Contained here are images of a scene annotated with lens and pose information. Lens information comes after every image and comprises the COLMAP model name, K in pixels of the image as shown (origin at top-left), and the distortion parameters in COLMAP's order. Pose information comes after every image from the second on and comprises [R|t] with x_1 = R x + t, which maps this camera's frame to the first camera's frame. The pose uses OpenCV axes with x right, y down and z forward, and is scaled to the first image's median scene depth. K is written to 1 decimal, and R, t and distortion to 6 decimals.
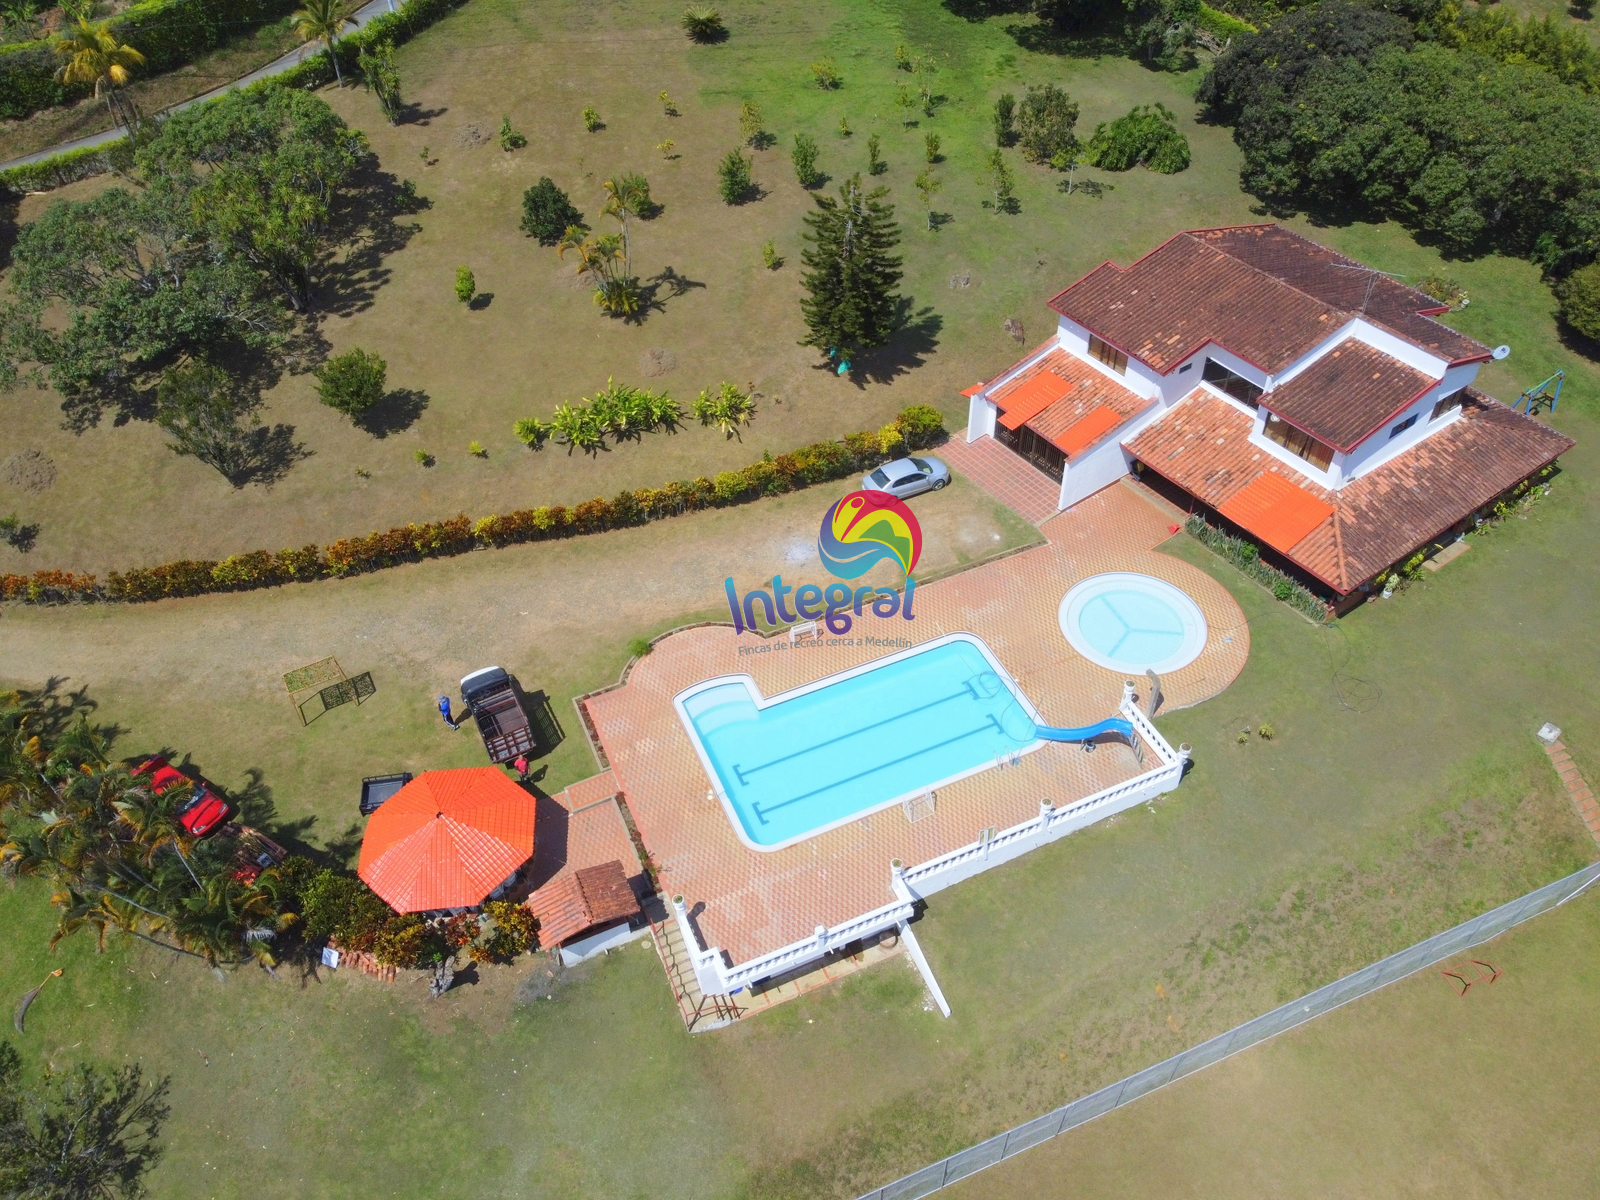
lens RADIAL K [[1212.8, 0, 800.0], [0, 1212.8, 600.0], [0, 0, 1]] dist [-0.005961, -0.006080]
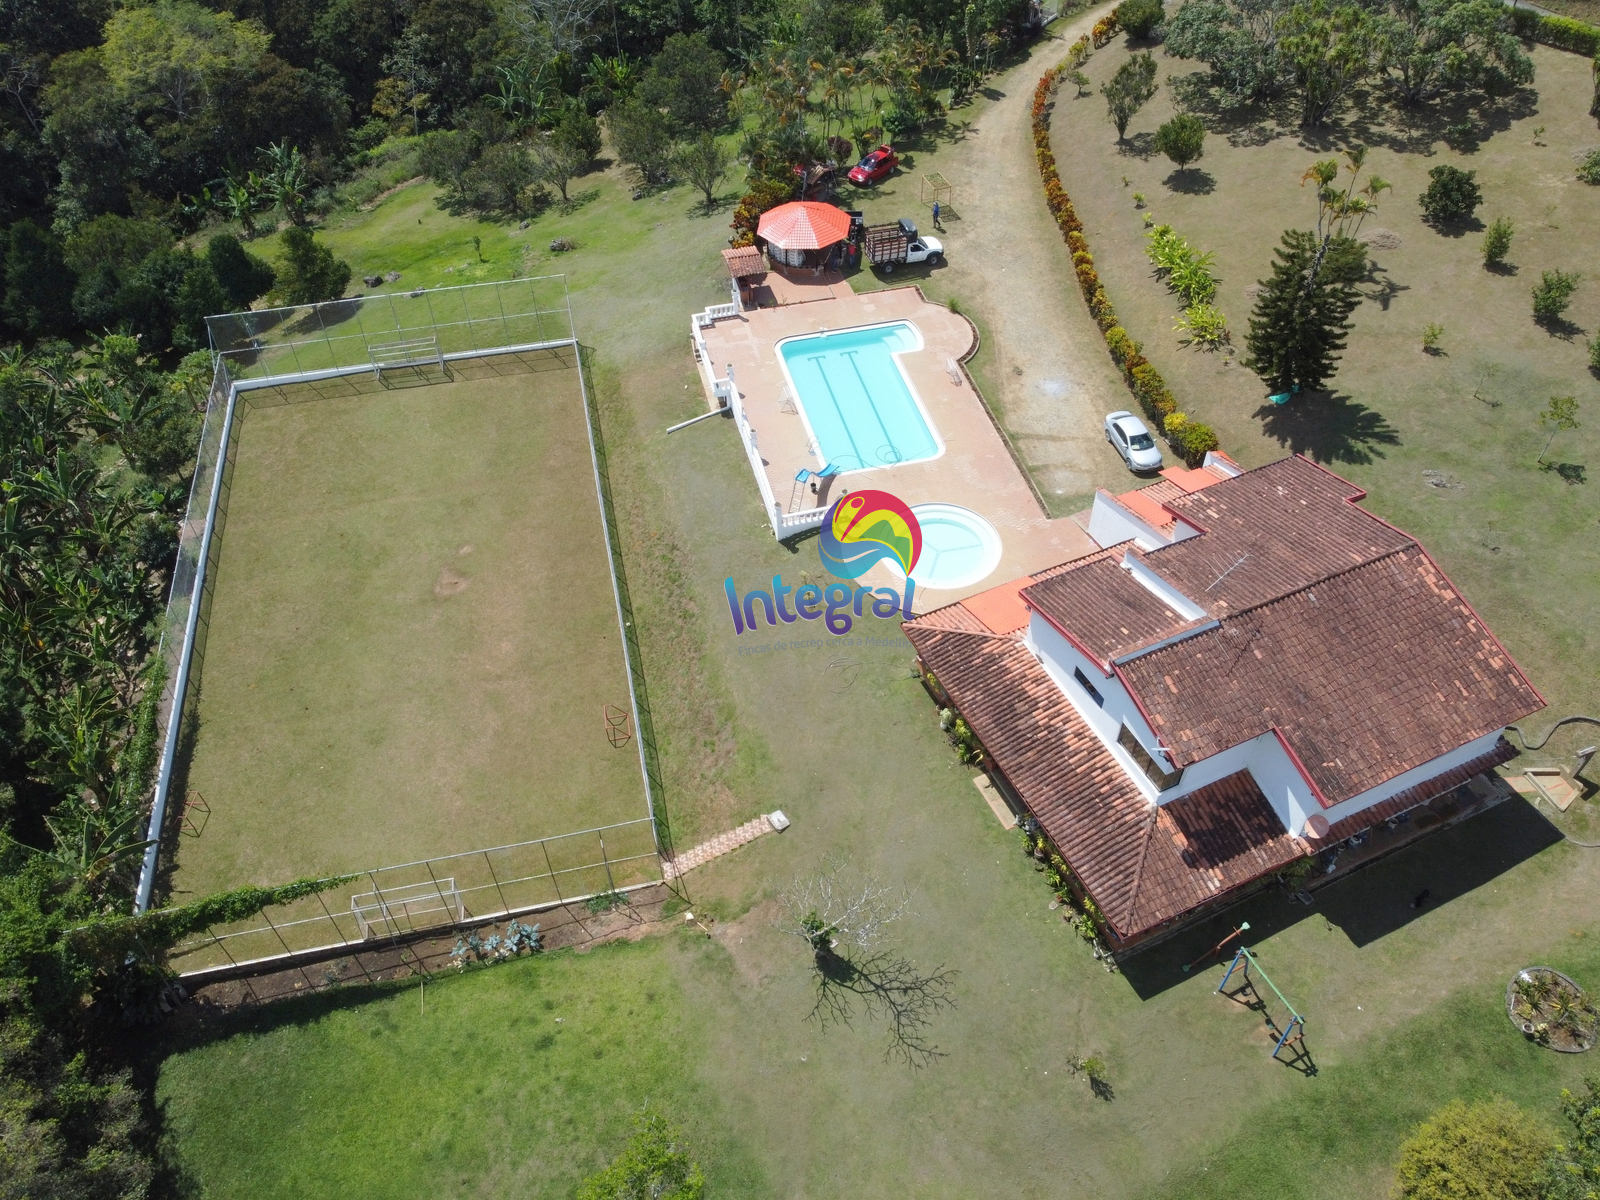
lens RADIAL K [[1212.8, 0, 800.0], [0, 1212.8, 600.0], [0, 0, 1]] dist [-0.005961, -0.006080]
pose [[-0.175583, 0.735770, -0.654074, 1.096474], [-0.672776, 0.395363, 0.625349, -0.598441], [0.718709, 0.549846, 0.425590, 0.434975]]
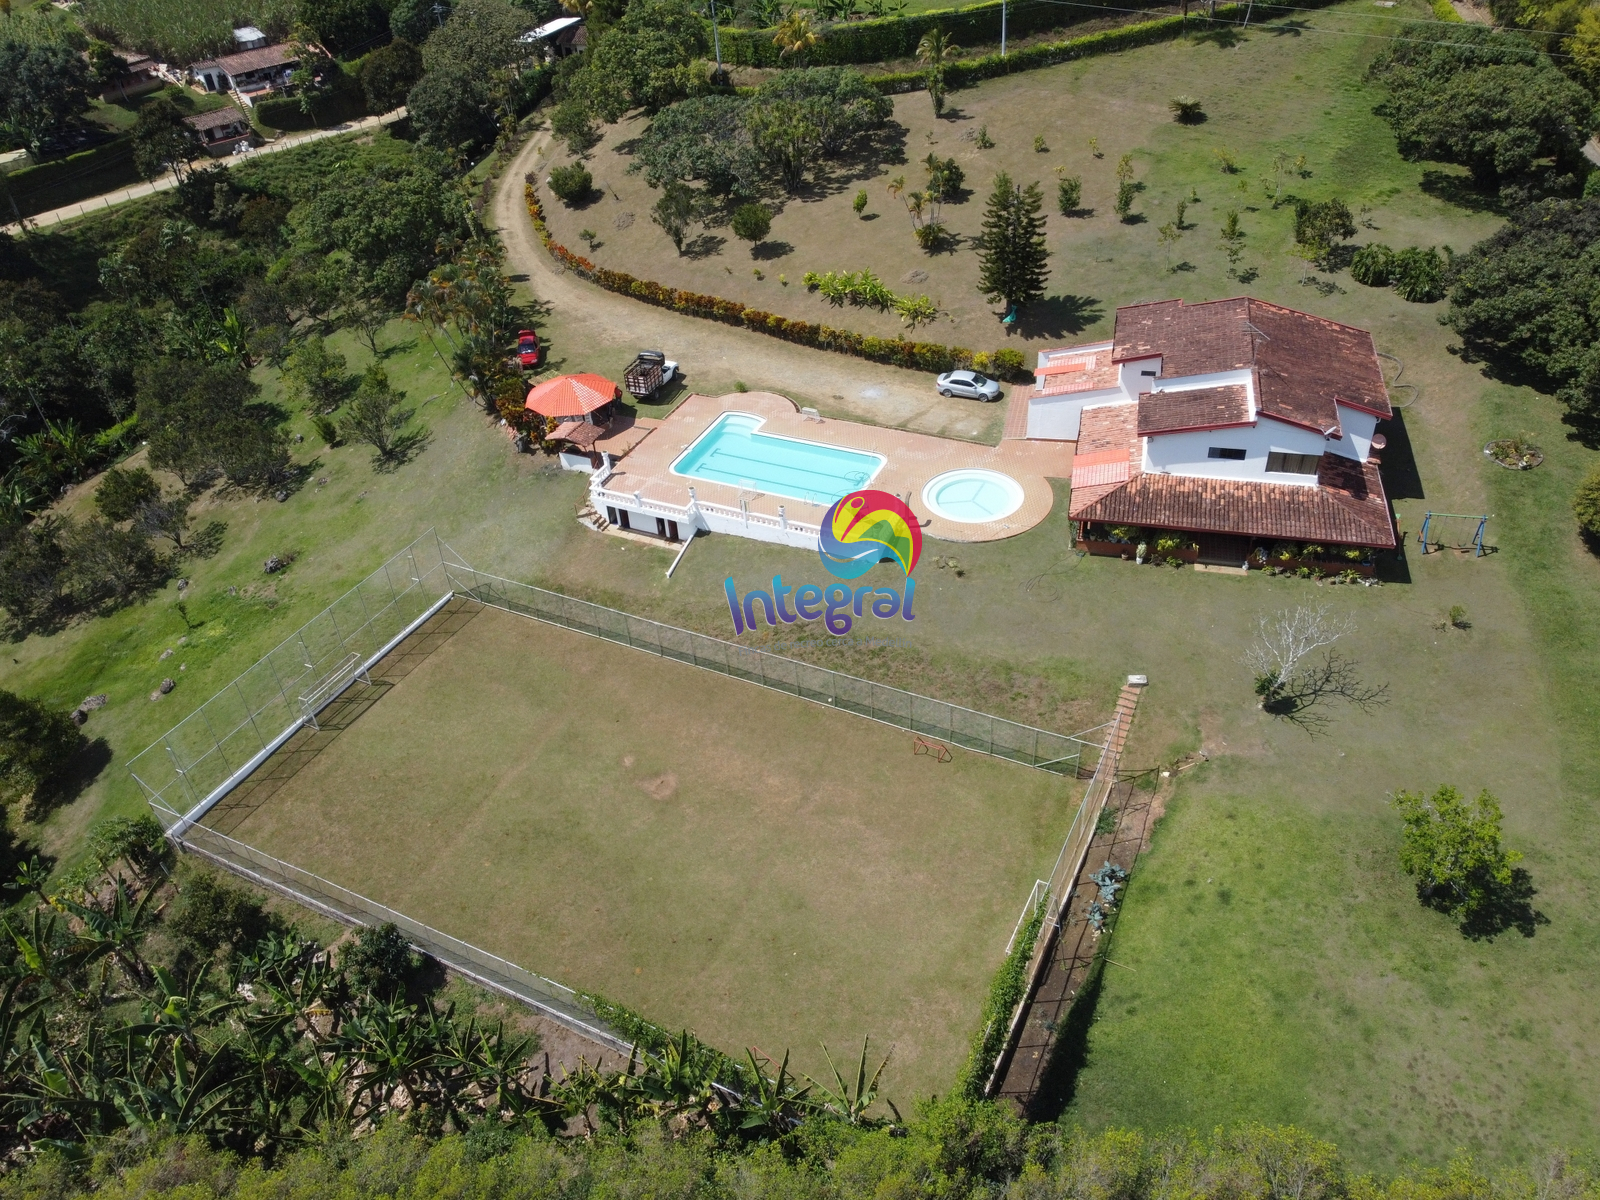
lens RADIAL K [[1215.0, 0, 800.0], [0, 1215.0, 600.0], [0, 0, 1]] dist [-0.009105, -0.007711]
pose [[0.656192, 0.450427, -0.605415, 1.054774], [-0.498417, 0.861100, 0.100435, 0.081734], [0.566562, 0.235845, 0.789548, -0.207598]]
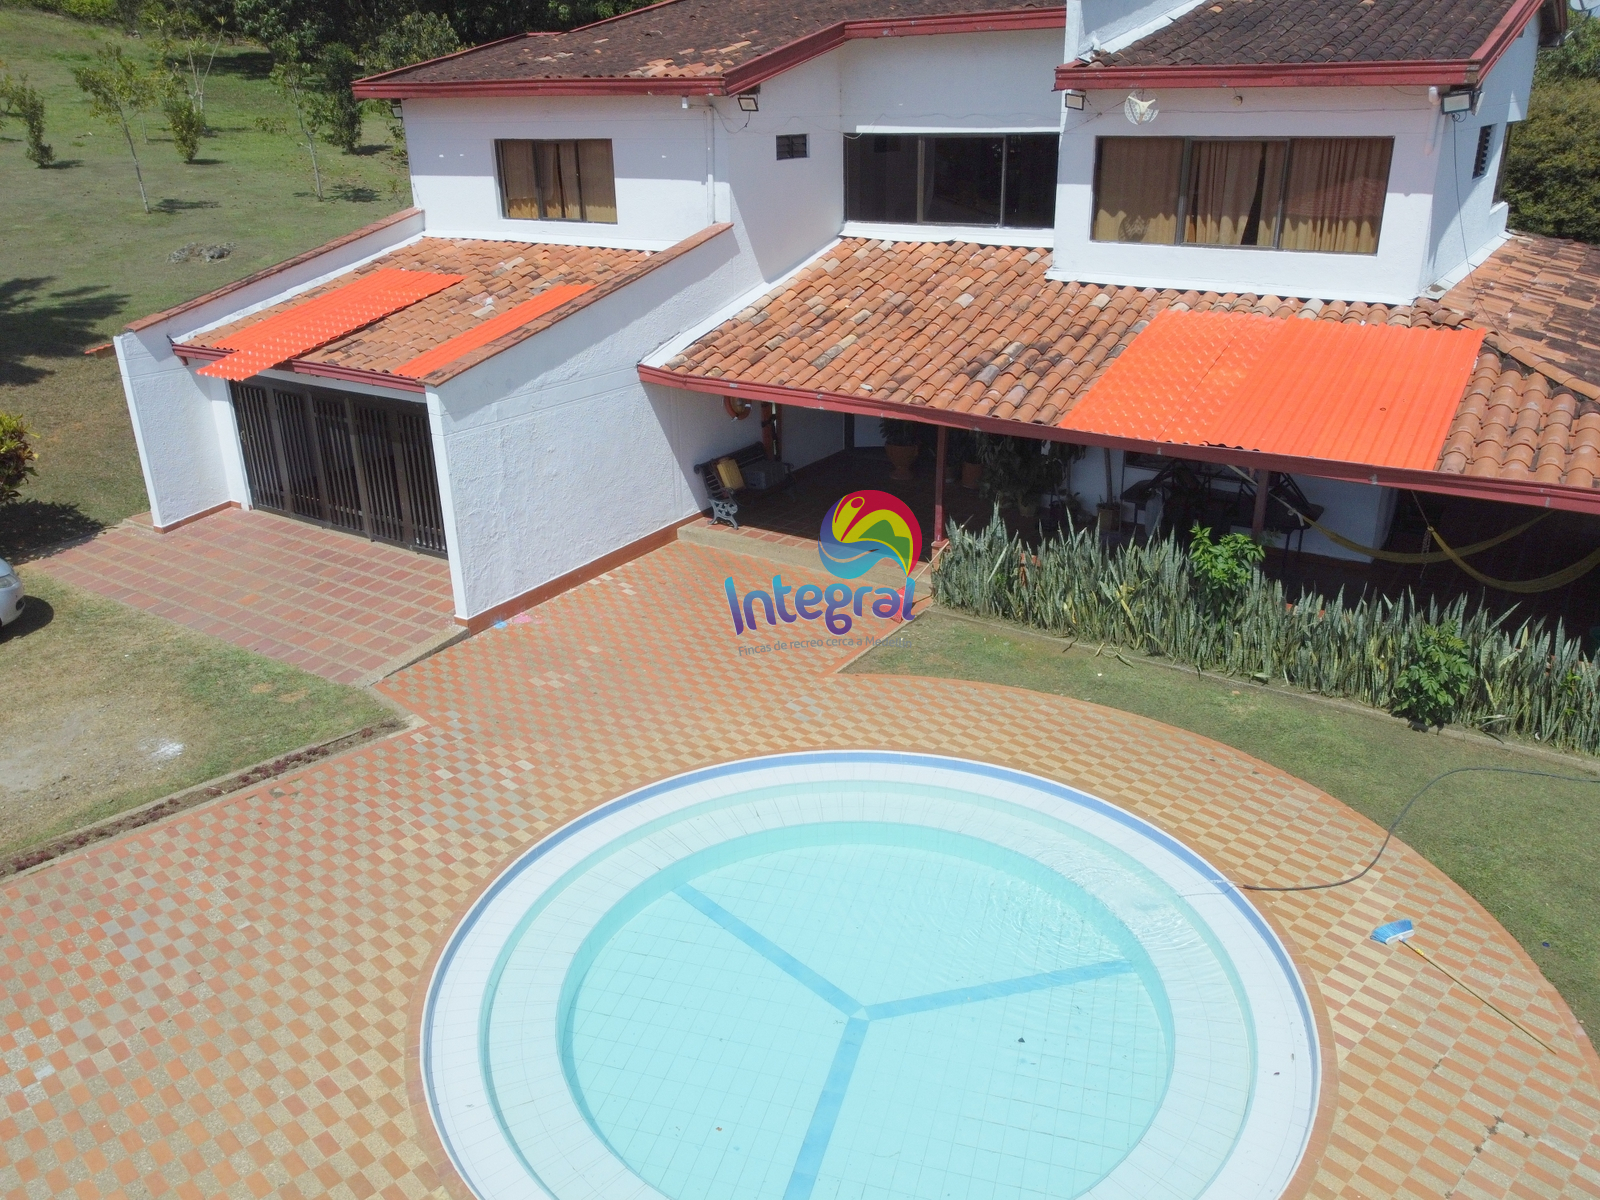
lens RADIAL K [[1212.8, 0, 800.0], [0, 1212.8, 600.0], [0, 0, 1]] dist [-0.005961, -0.006080]
pose [[0.932692, -0.121692, 0.339524, 0.213696], [0.243182, 0.907383, -0.342810, 0.028238], [-0.266361, 0.402302, 0.875902, 0.831831]]
